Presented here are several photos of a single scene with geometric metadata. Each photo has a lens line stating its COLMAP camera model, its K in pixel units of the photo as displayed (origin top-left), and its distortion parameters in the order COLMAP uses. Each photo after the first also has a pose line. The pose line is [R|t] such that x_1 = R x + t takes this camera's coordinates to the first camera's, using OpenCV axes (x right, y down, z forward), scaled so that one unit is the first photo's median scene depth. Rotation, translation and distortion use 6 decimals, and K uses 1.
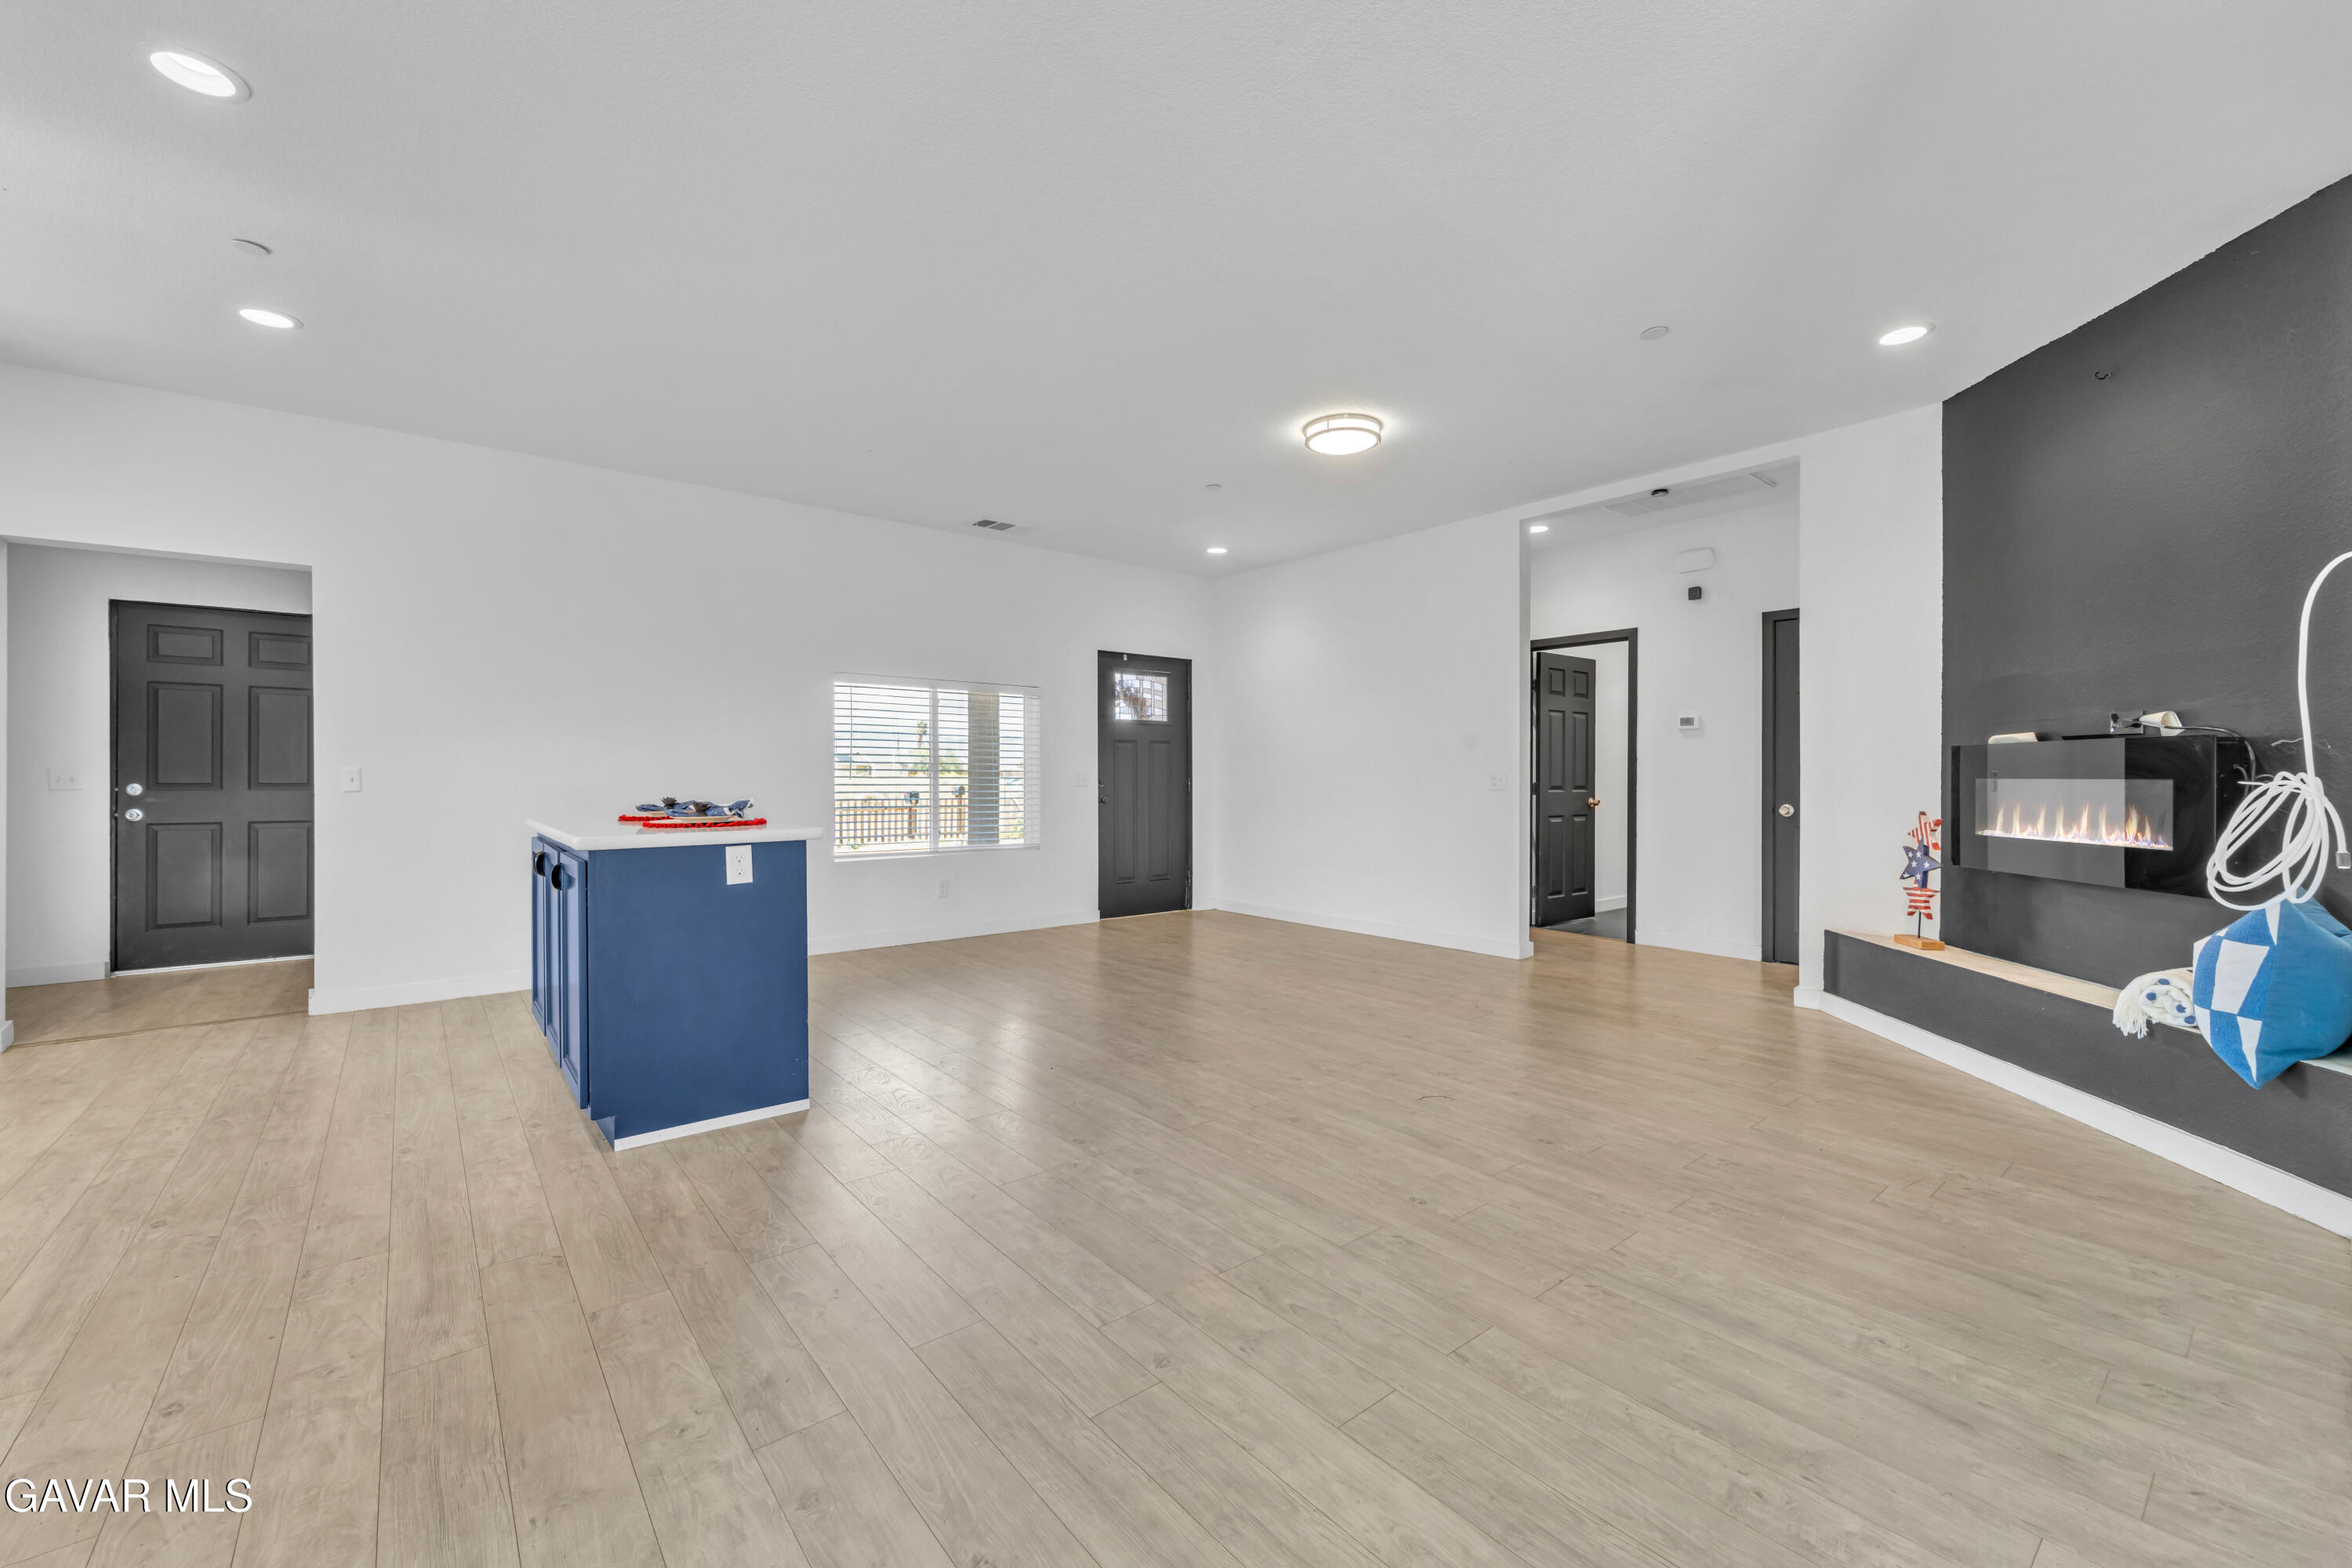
lens RADIAL K [[941.2, 0, 1172.4], [0, 941.2, 779.3], [0, 0, 1]] dist [0.004598, -0.000195]
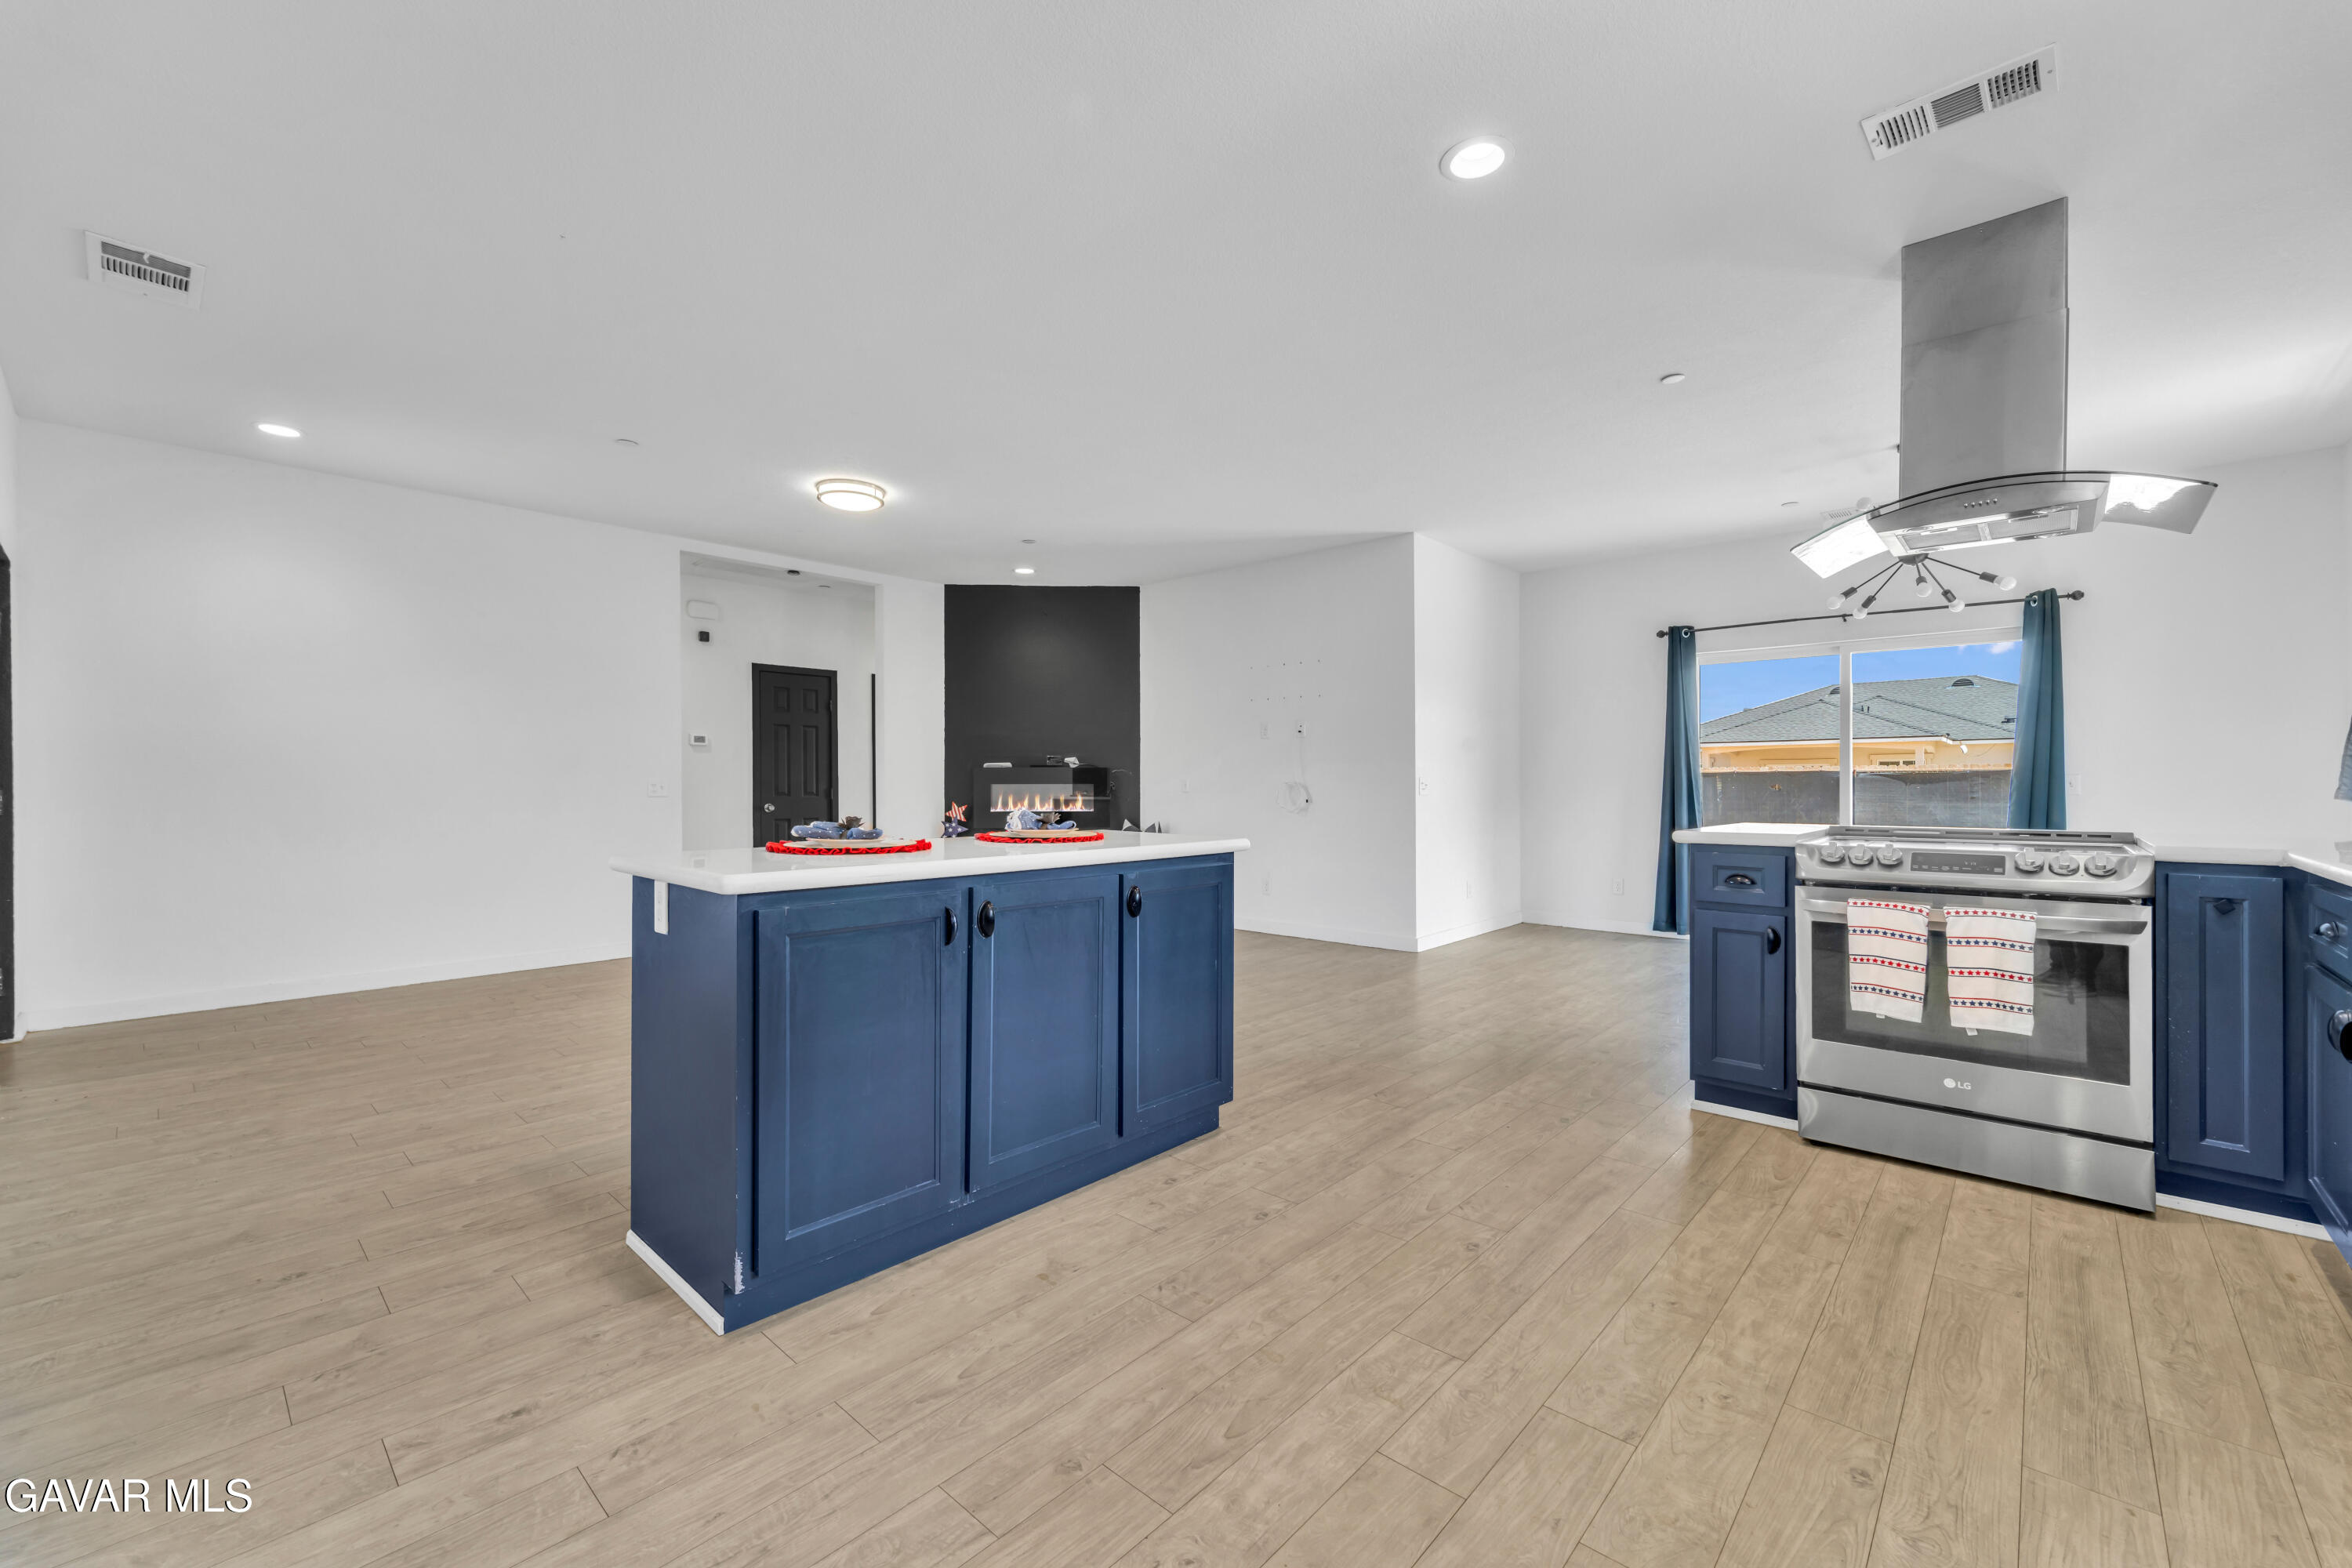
lens RADIAL K [[941.2, 0, 1177.4], [0, 941.2, 789.6], [0, 0, 1]] dist [0.004598, -0.000195]
pose [[-0.143230, -0.007287, 0.989663, -1.781864], [0.006641, 0.999943, 0.008324, -0.004189], [-0.989667, 0.007764, -0.143173, 1.292199]]
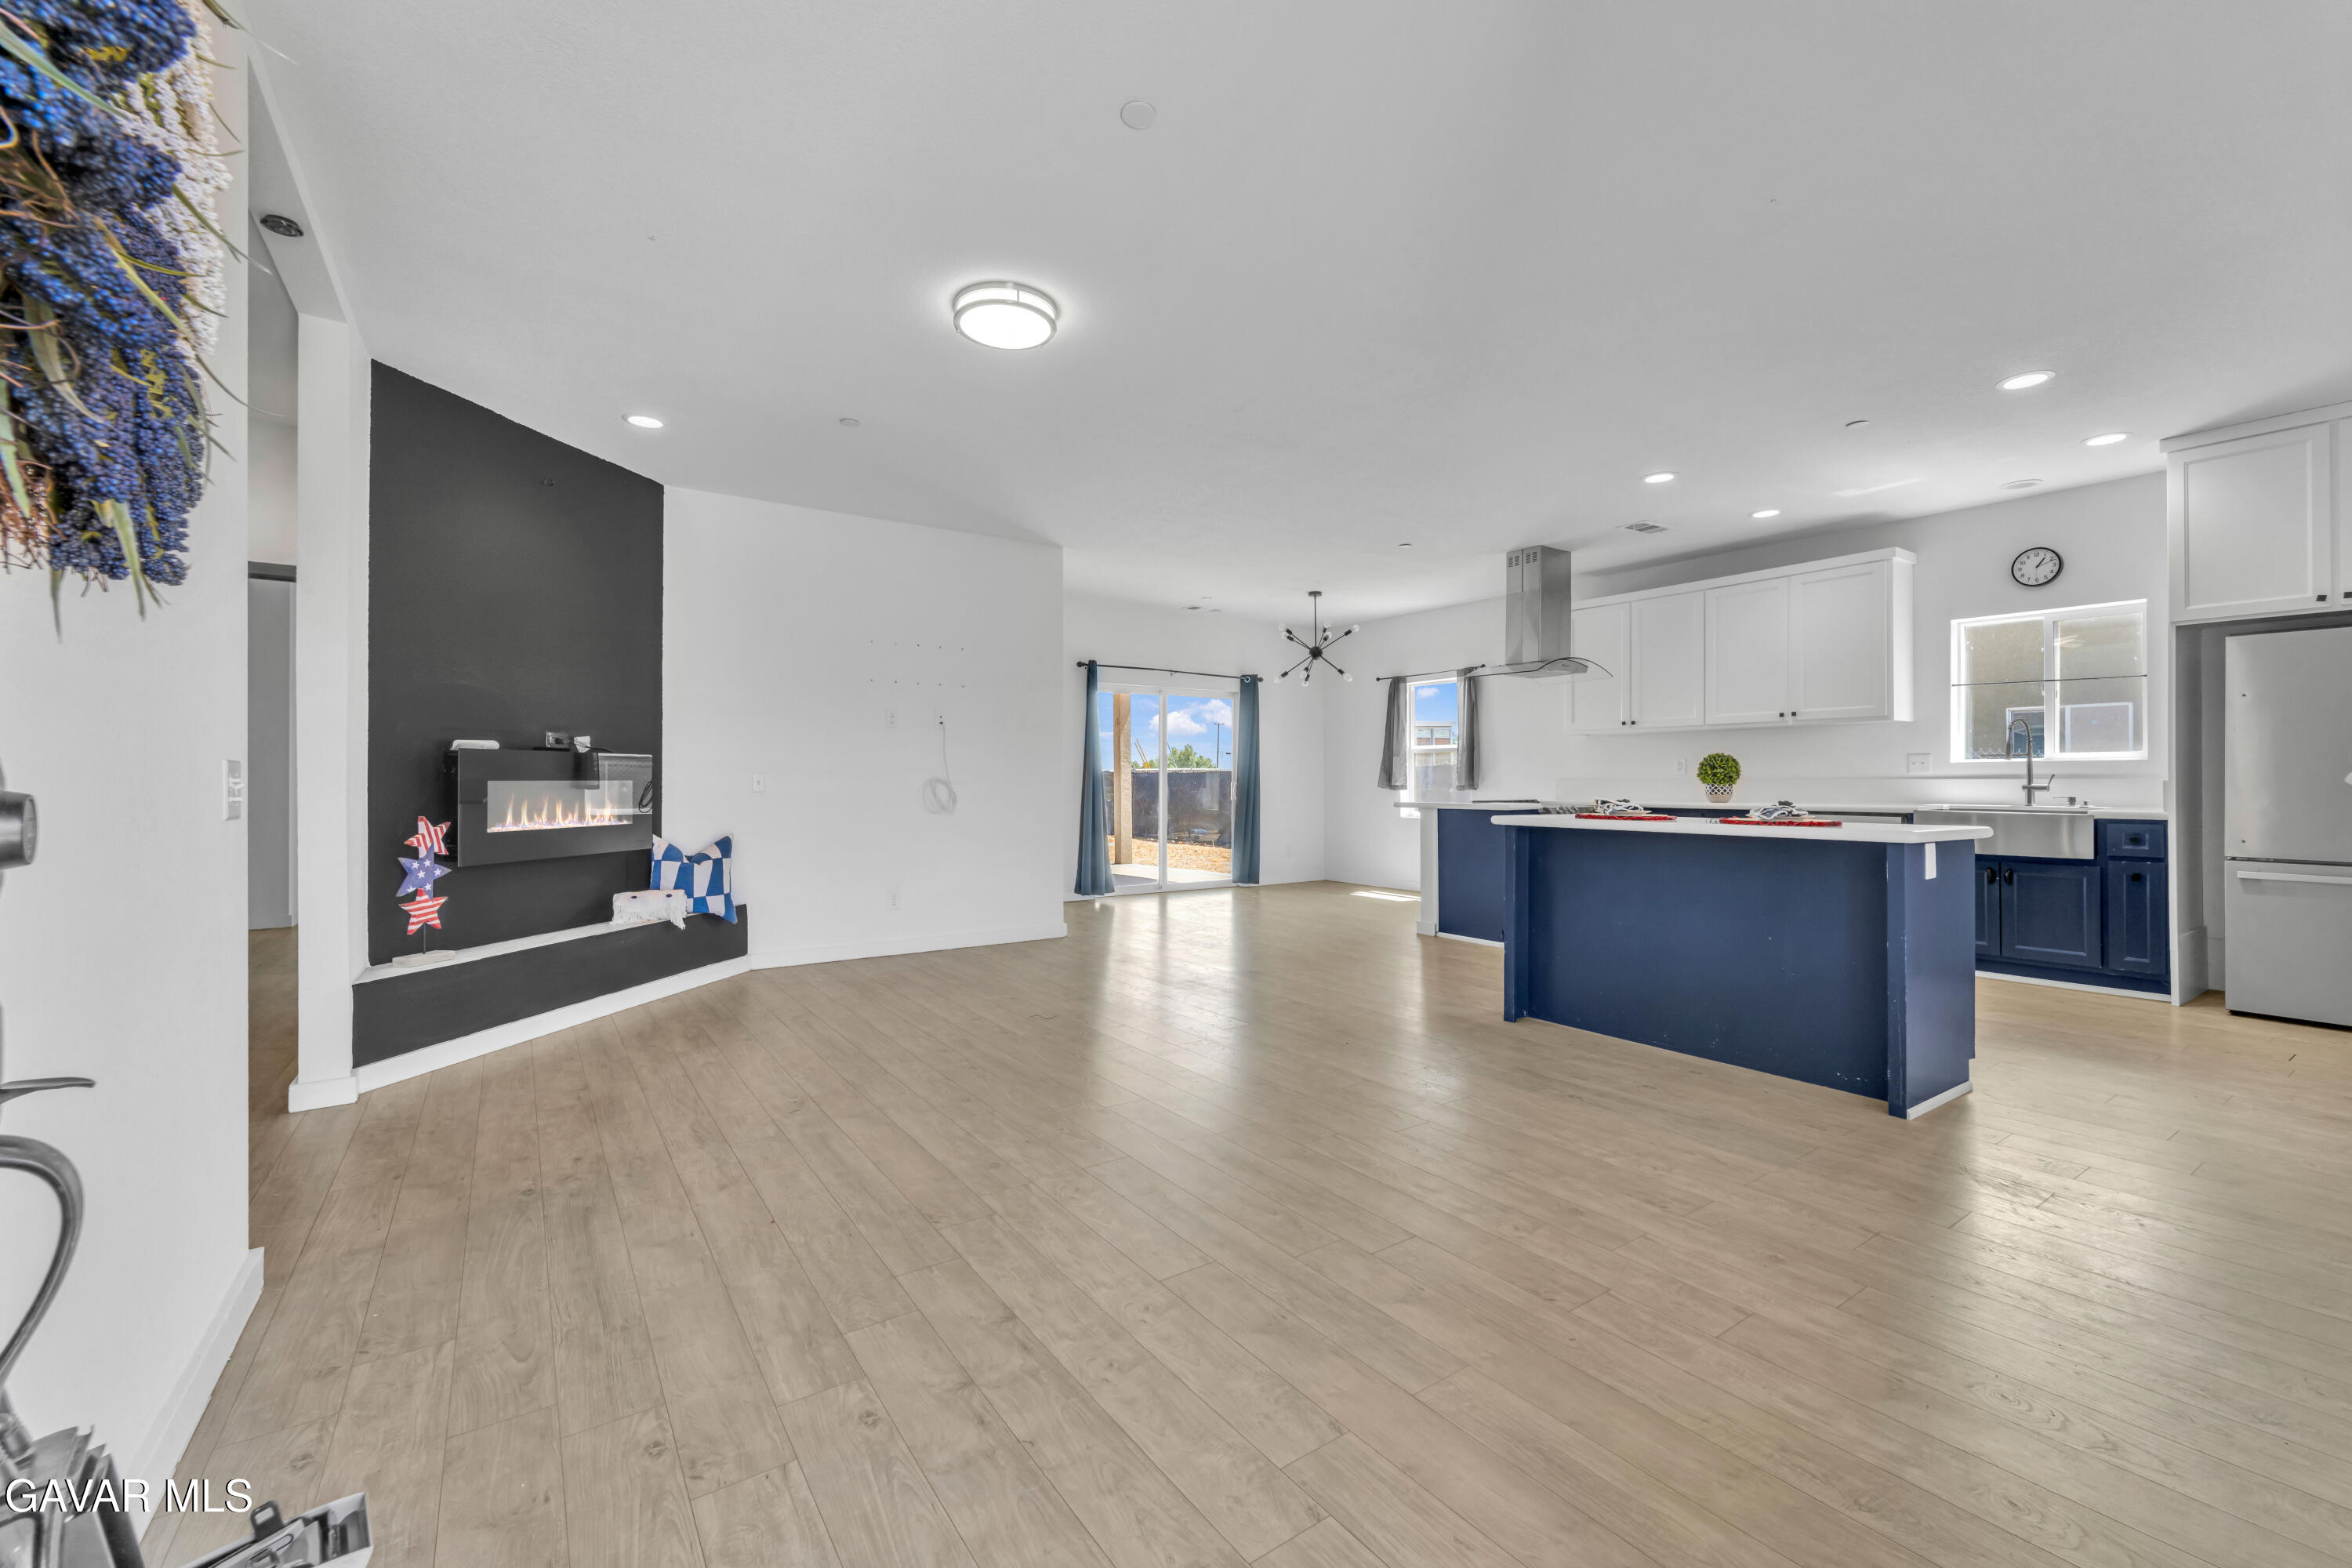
lens RADIAL K [[974.9, 0, 1187.0], [0, 974.9, 771.0], [0, 0, 1]] dist [0.009912, 0.000163]
pose [[-0.997013, 0.004780, 0.077081, -0.032685], [0.004065, 0.999947, -0.009430, 0.005110], [-0.077122, -0.009089, -0.996980, 2.956030]]
